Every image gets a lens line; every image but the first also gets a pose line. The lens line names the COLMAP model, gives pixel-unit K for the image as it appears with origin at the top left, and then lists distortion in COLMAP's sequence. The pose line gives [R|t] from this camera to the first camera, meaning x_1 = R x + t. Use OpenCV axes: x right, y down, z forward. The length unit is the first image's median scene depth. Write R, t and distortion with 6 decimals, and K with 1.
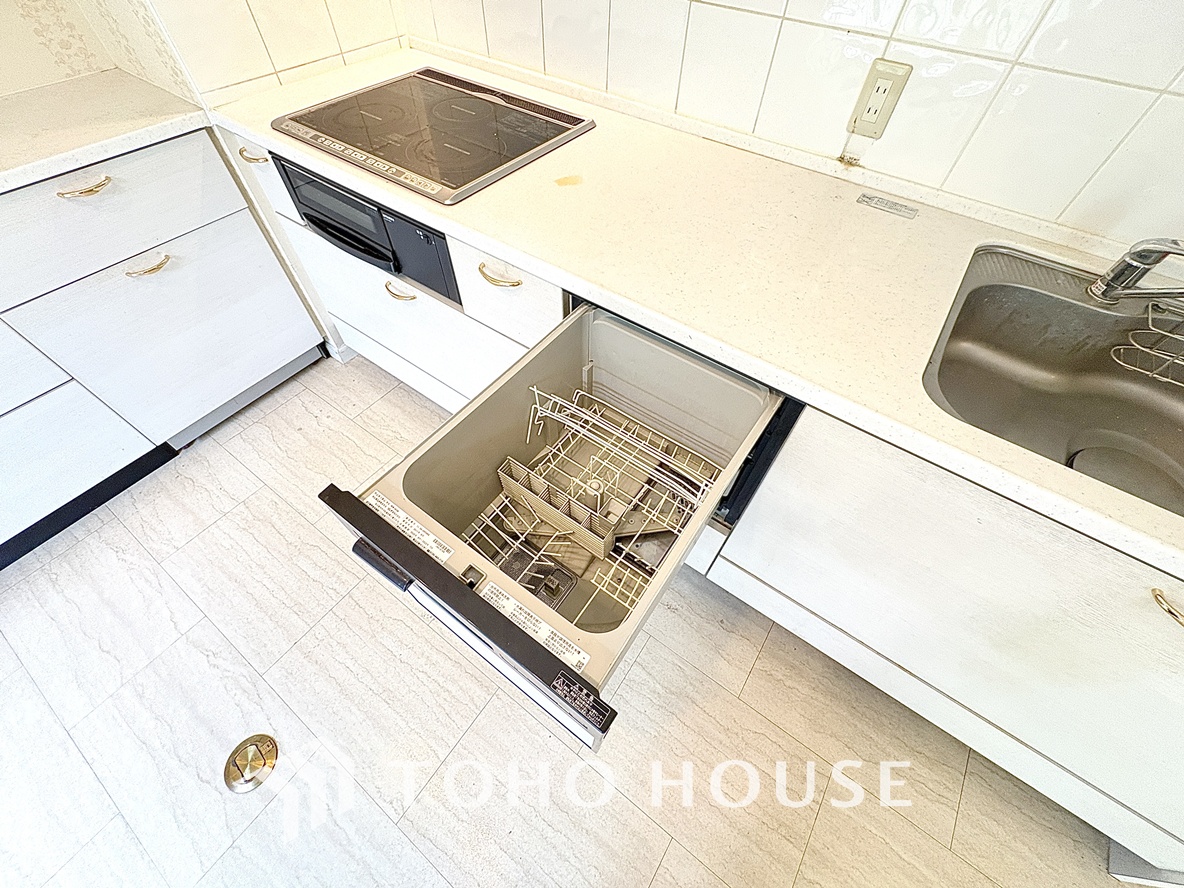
lens RADIAL K [[476.1, 0, 589.6], [0, 476.1, 439.3], [0, 0, 1]] dist [0.001051, 0.000522]
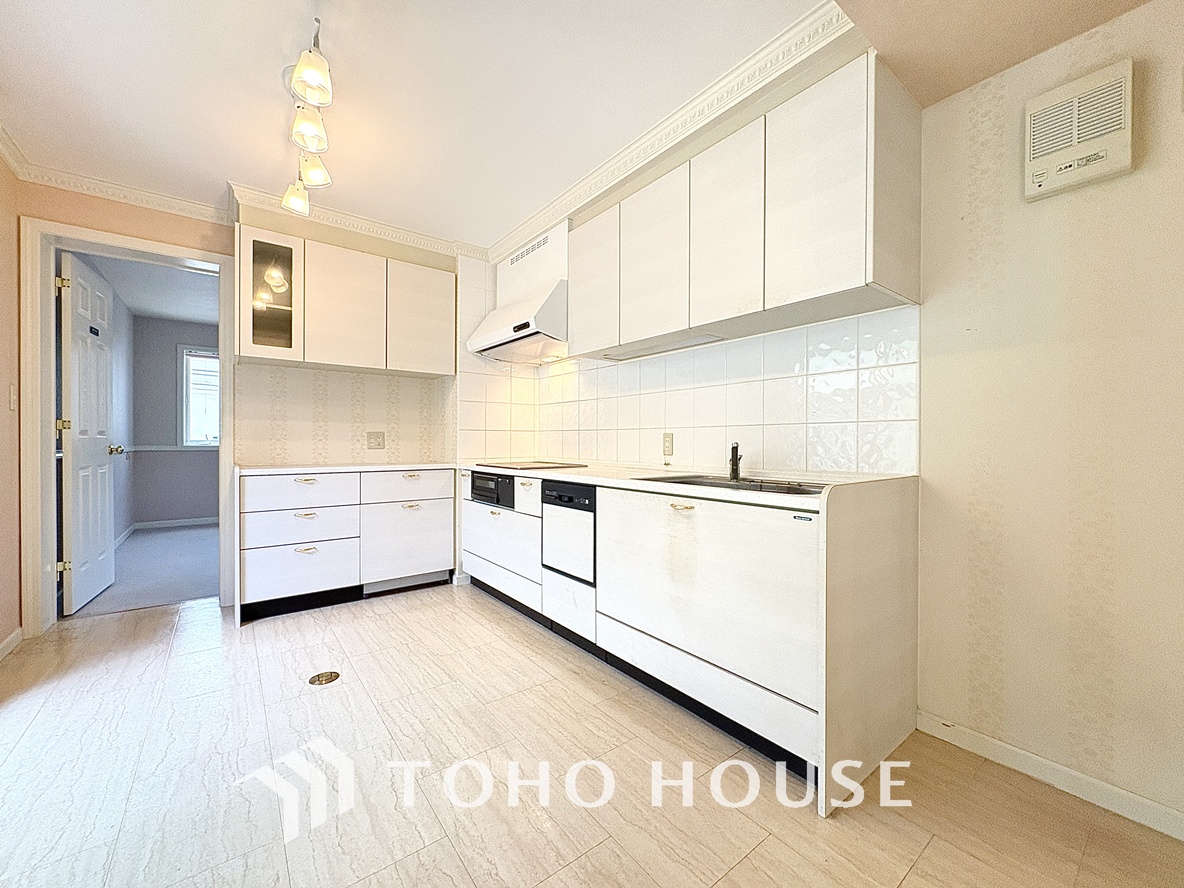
lens RADIAL K [[476.1, 0, 593.3], [0, 476.1, 446.6], [0, 0, 1]] dist [0.001051, 0.000522]
pose [[0.959237, -0.015547, -0.282175, 0.755988], [-0.218140, 0.594054, -0.774283, 1.241878], [0.179665, 0.804275, 0.566447, -0.531888]]
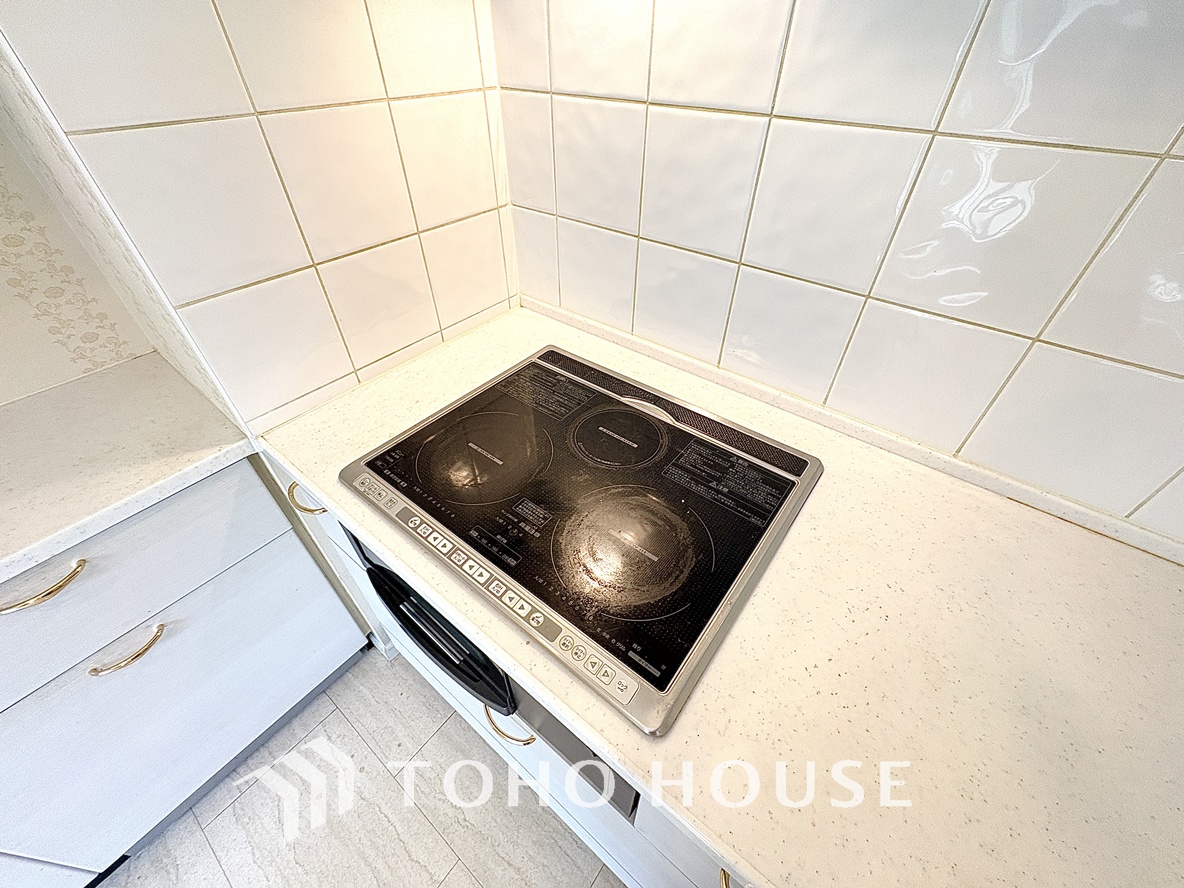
lens RADIAL K [[476.1, 0, 588.4], [0, 476.1, 448.2], [0, 0, 1]] dist [0.001051, 0.000522]
pose [[0.998582, 0.017472, -0.050293, -0.271942], [-0.027219, 0.979376, -0.200204, -0.538417], [0.045758, 0.201289, 0.978463, 0.338987]]
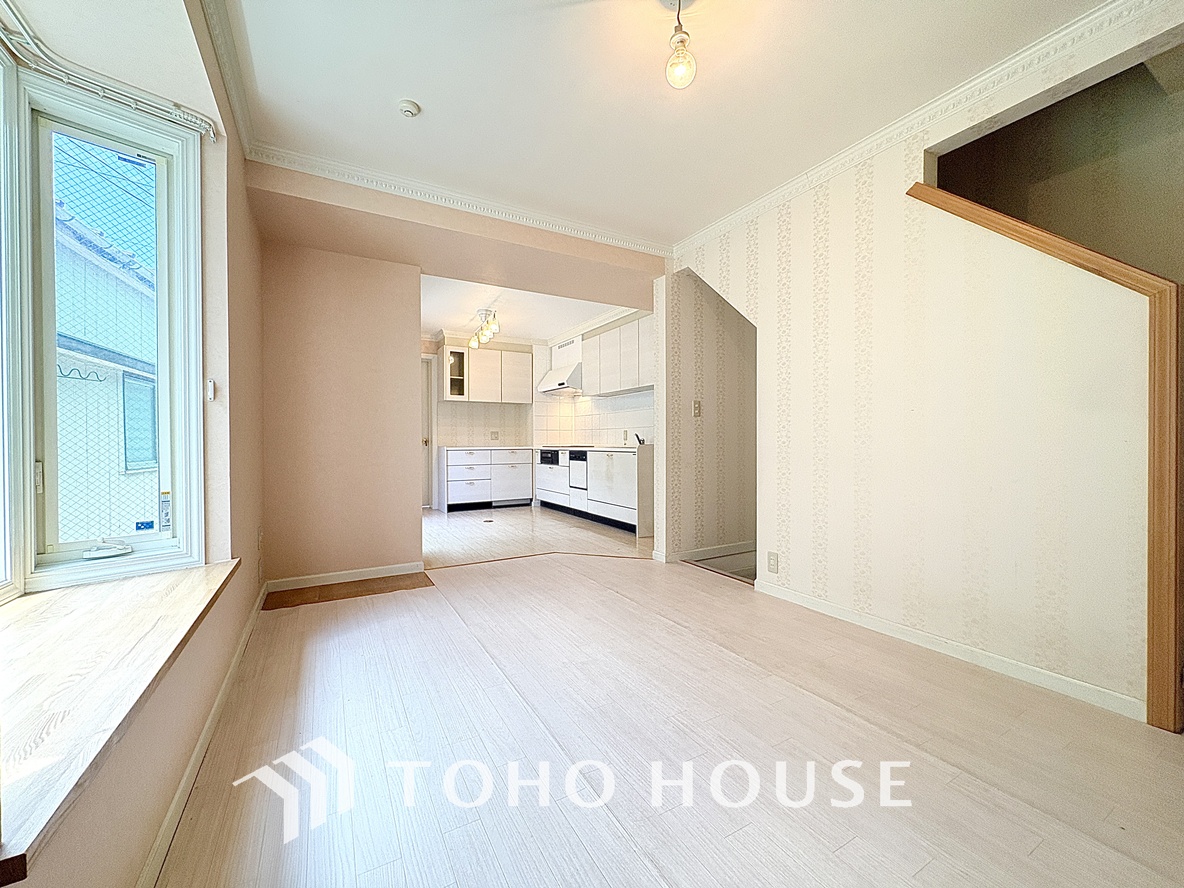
lens RADIAL K [[476.1, 0, 589.3], [0, 476.1, 446.3], [0, 0, 1]] dist [0.001051, 0.000522]
pose [[0.906653, -0.022321, -0.421286, 2.210601], [-0.325969, 0.596862, -0.733144, 3.275105], [0.267814, 0.802033, 0.533871, -1.883248]]
